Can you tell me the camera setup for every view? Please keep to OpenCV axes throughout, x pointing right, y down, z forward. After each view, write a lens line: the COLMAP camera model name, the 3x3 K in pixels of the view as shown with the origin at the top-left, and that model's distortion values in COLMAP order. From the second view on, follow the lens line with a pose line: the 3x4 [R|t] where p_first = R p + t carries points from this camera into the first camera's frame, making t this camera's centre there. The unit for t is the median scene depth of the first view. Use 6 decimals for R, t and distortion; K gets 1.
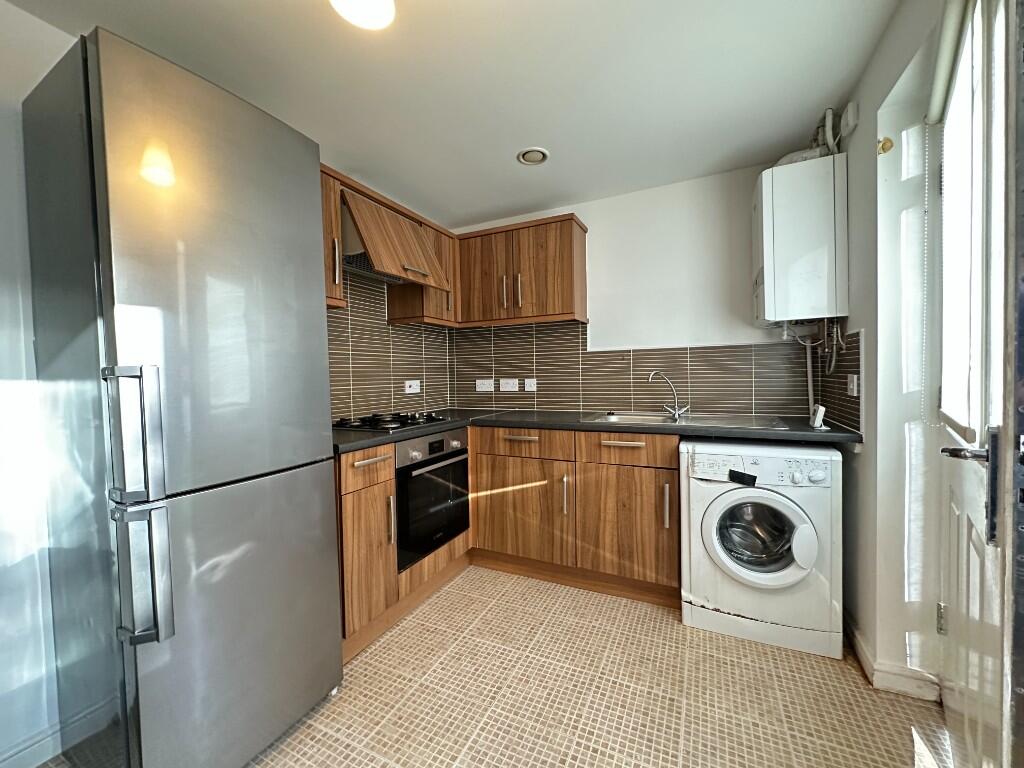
lens RADIAL K [[407.0, 0, 509.4], [0, 407.0, 385.5], [0, 0, 1]] dist [0.003486, 0.000460]
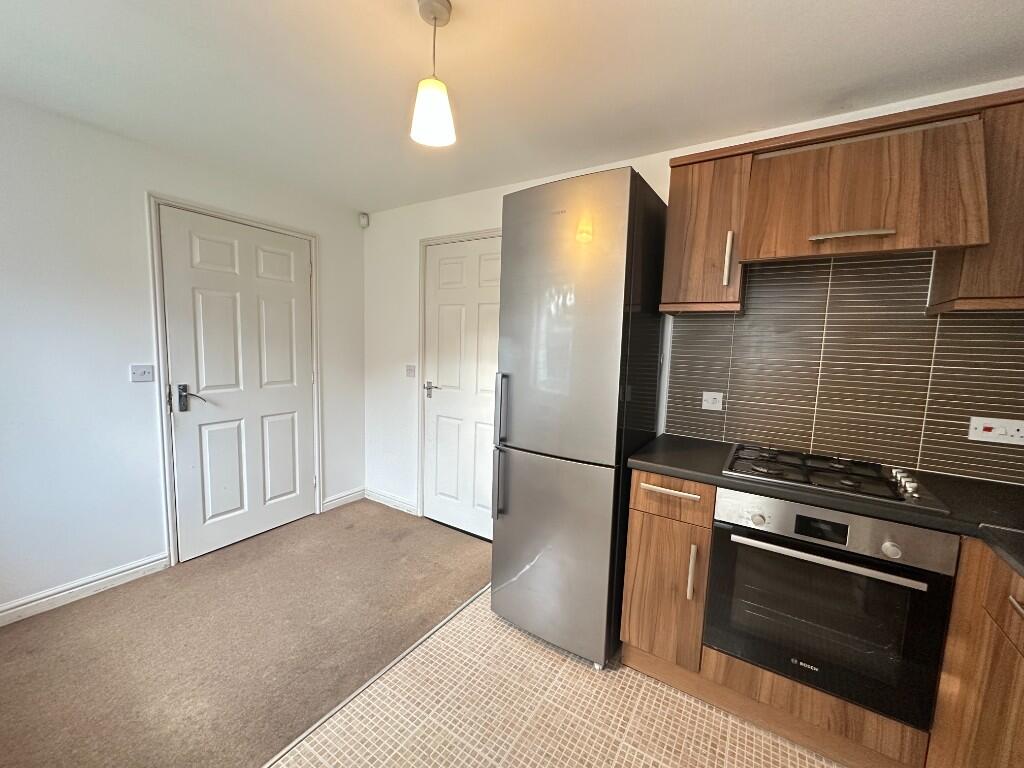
lens RADIAL K [[407.0, 0, 511.7], [0, 407.0, 387.8], [0, 0, 1]] dist [0.003486, 0.000460]
pose [[-0.111182, 0.124579, -0.985961, 0.501035], [-0.060369, 0.989433, 0.131825, -0.124042], [0.991965, 0.074178, -0.102487, 0.665226]]
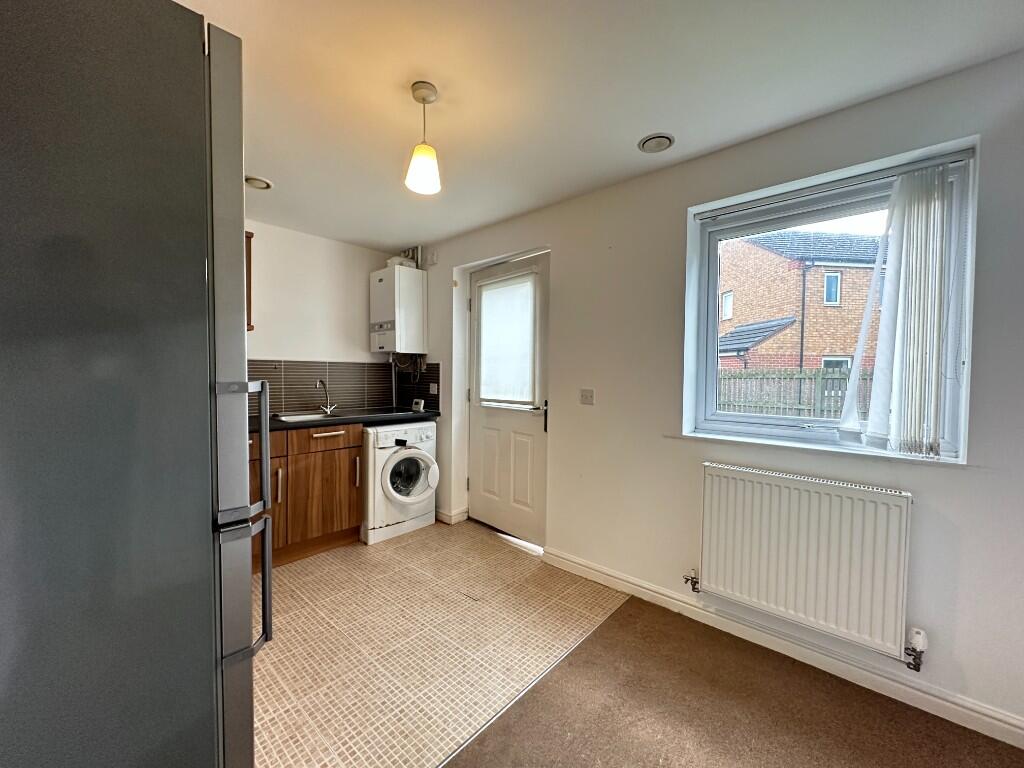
lens RADIAL K [[407.0, 0, 505.3], [0, 407.0, 386.9], [0, 0, 1]] dist [0.003486, 0.000460]
pose [[0.285656, -0.007415, 0.958303, -0.891877], [0.007930, 0.999954, 0.005373, -0.016285], [-0.958299, 0.006064, 0.285702, 0.065312]]
